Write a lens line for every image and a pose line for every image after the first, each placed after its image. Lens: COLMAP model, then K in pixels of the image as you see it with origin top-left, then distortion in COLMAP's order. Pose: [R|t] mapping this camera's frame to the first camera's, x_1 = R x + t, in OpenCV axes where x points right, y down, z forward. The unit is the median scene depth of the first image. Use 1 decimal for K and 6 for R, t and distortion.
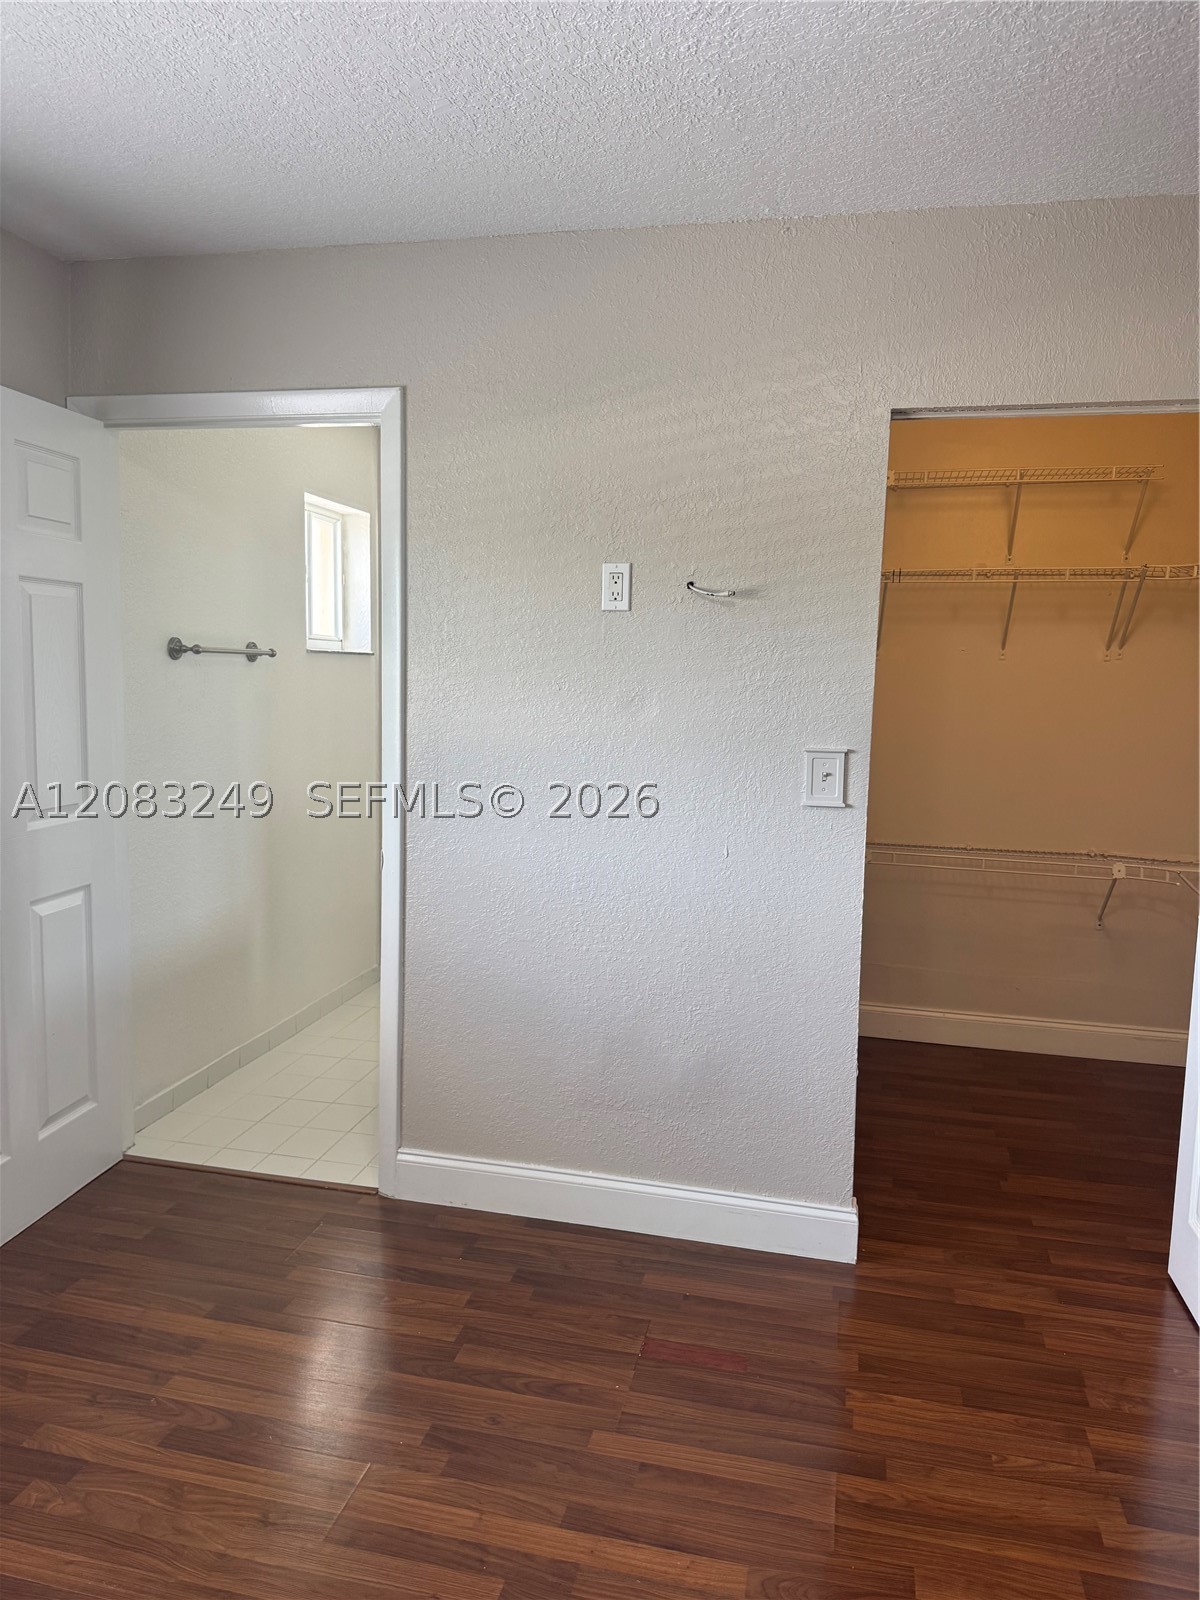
lens RADIAL K [[1165.6, 0, 746.9], [0, 1165.6, 787.7], [0, 0, 1]] dist [0.060448, -0.068944]
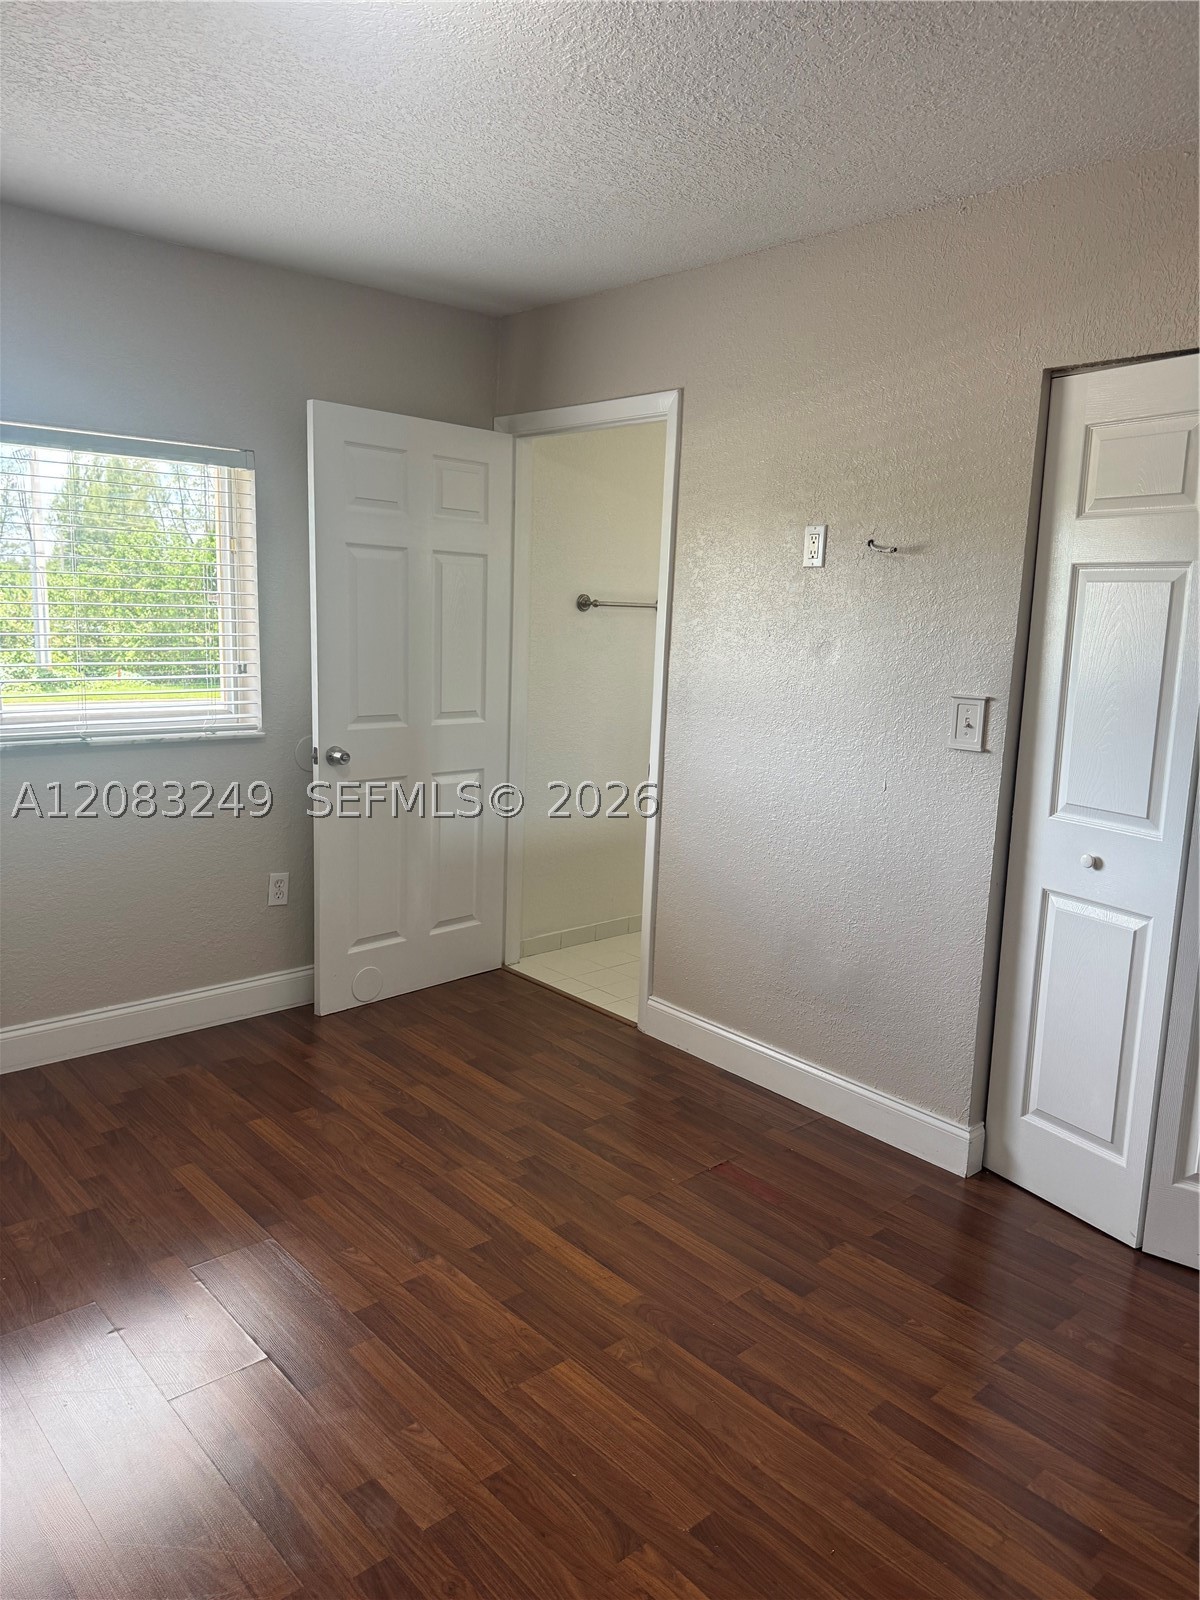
lens RADIAL K [[1131.7, 0, 600.0], [0, 1131.7, 800.0], [0, 0, 1]] dist [0.083661, -0.147075]
pose [[0.815123, 0.103664, -0.569937, 0.391754], [-0.076071, 0.994493, 0.072089, 0.011792], [0.574272, -0.015406, 0.818520, -0.043019]]
